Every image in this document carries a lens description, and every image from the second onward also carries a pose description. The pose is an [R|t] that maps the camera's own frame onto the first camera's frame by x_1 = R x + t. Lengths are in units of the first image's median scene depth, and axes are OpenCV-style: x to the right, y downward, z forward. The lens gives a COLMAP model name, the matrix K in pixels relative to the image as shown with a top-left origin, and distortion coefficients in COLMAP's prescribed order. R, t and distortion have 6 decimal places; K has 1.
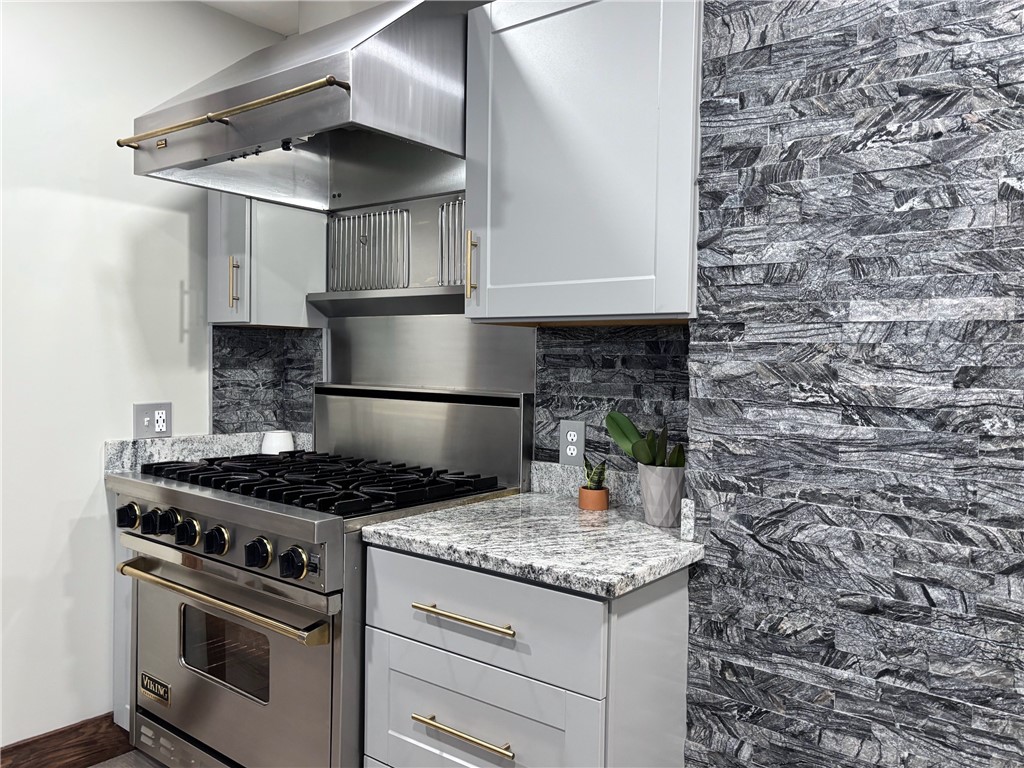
lens RADIAL K [[777.1, 0, 512.0], [0, 777.1, 384.0], [0, 0, 1]] dist [0.041913, -0.046857]
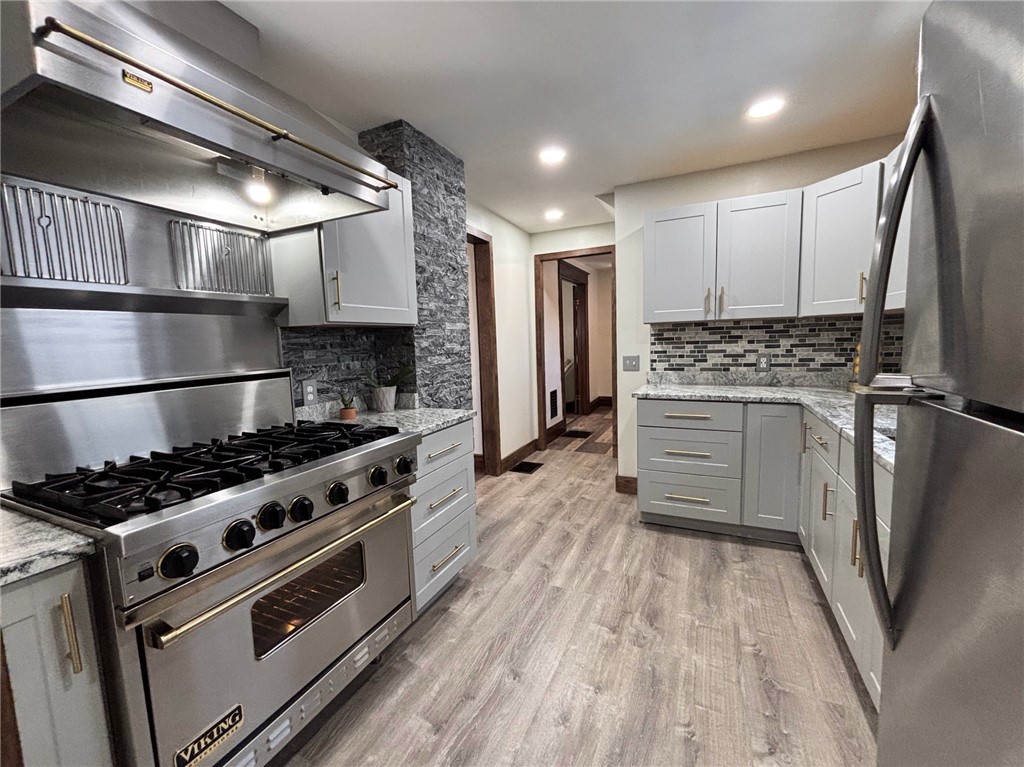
lens RADIAL K [[418.3, 0, 513.7], [0, 418.3, 381.3], [0, 0, 1]] dist [-0.000385, -0.000152]
pose [[-0.231518, -0.110485, 0.966536, -1.415243], [0.057619, 0.990228, 0.126995, -0.066490], [-0.971123, 0.085092, -0.222890, 1.123039]]
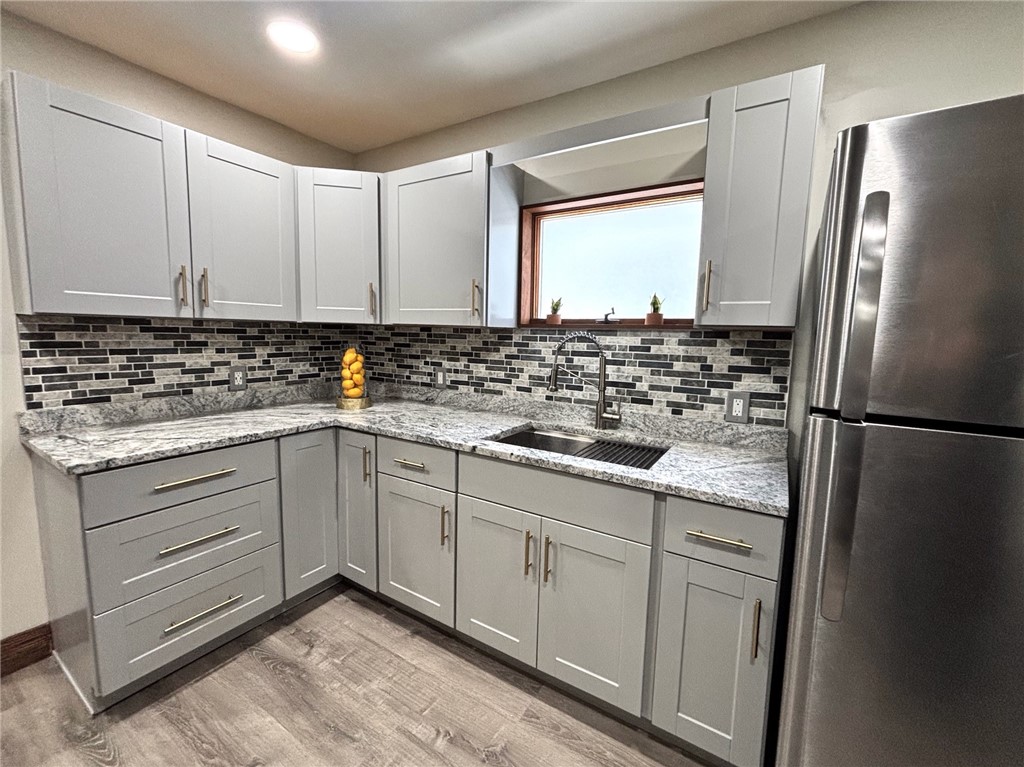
lens RADIAL K [[429.2, 0, 512.5], [0, 429.2, 381.8], [0, 0, 1]] dist [-0.000583, -0.000174]
pose [[-0.993271, -0.030042, -0.111851, -0.520909], [-0.045965, 0.988709, 0.142622, -0.085583], [0.106304, 0.146803, -0.983437, 1.133353]]
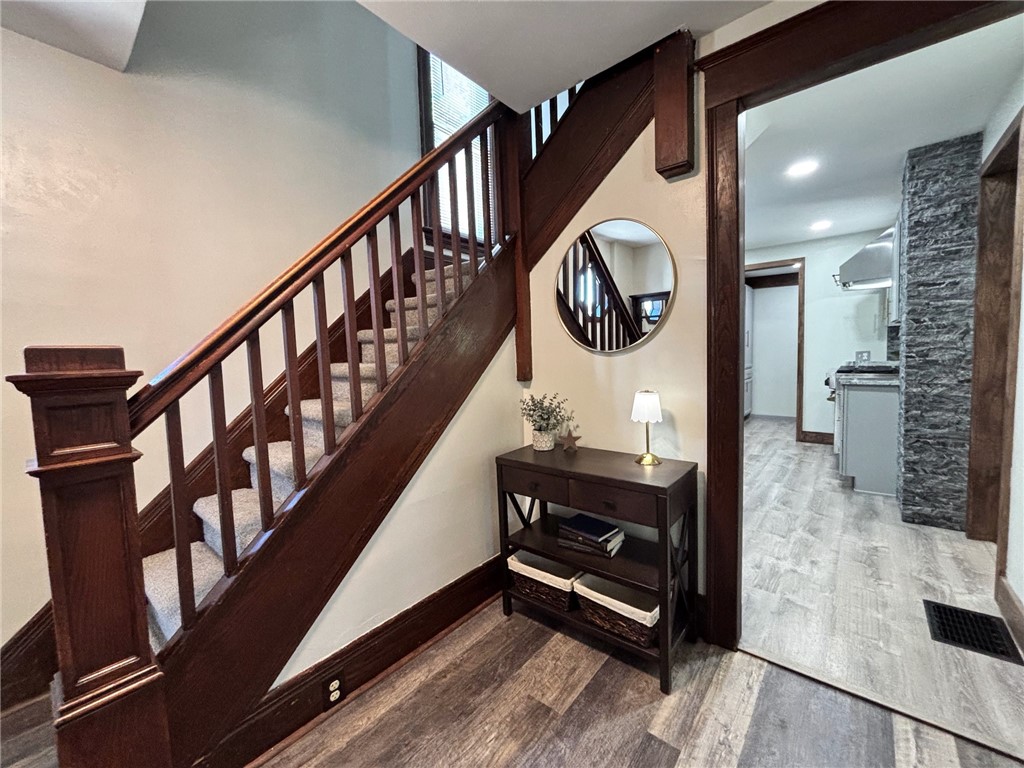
lens RADIAL K [[418.3, 0, 513.7], [0, 418.3, 381.8], [0, 0, 1]] dist [-0.000385, -0.000152]
pose [[-0.031099, 0.048859, -0.998321, 2.600243], [0.000376, 0.998805, 0.048871, 0.124411], [0.999516, 0.001145, -0.031080, -0.886605]]
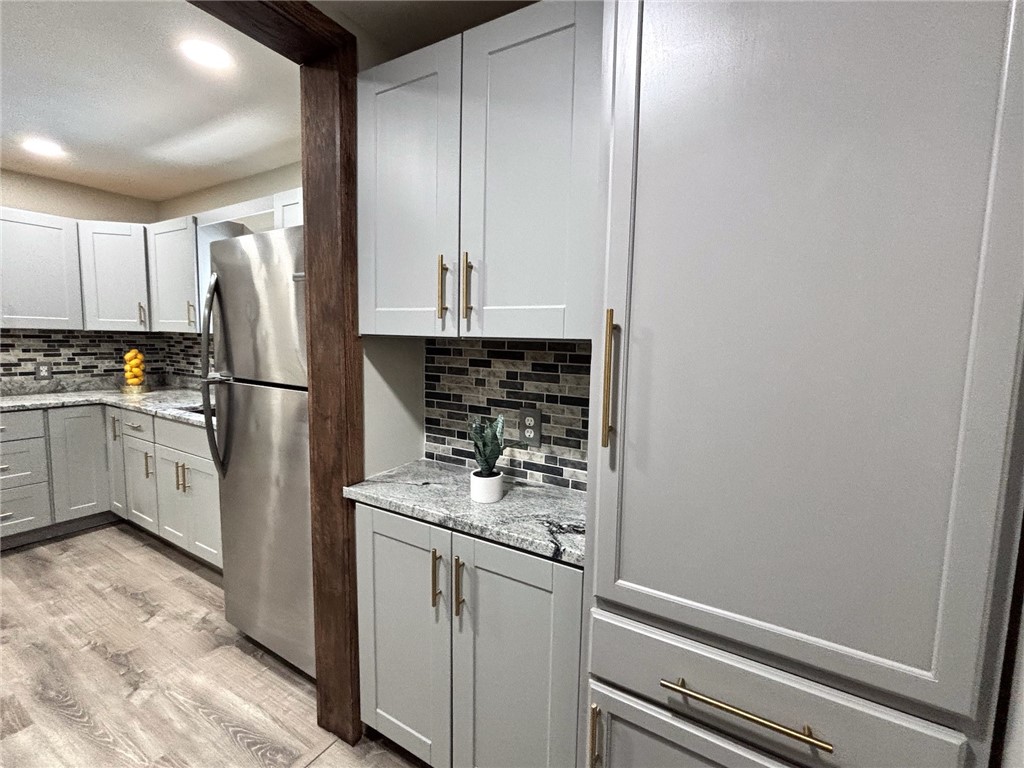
lens RADIAL K [[446.2, 0, 512.1], [0, 446.2, 381.1], [0, 0, 1]] dist [0.001314, -0.000013]
pose [[-0.990475, -0.029575, -0.134477, -1.747330], [-0.046549, 0.991078, 0.124891, -0.167660], [0.129584, 0.129961, -0.983015, 2.007419]]
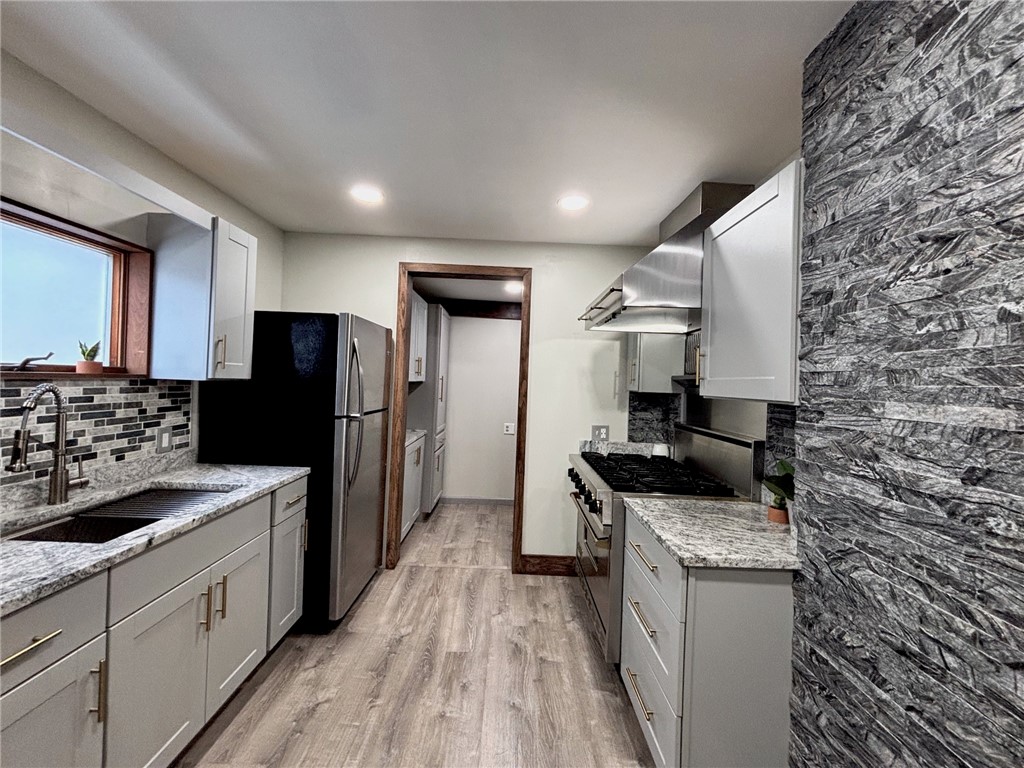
lens RADIAL K [[411.7, 0, 512.2], [0, 411.7, 379.0], [0, 0, 1]] dist [0.000160, -0.000530]
pose [[0.621351, -0.002624, -0.783528, 0.574528], [-0.049780, 0.997842, -0.042818, -0.082888], [0.781950, 0.065609, 0.619879, 0.082164]]
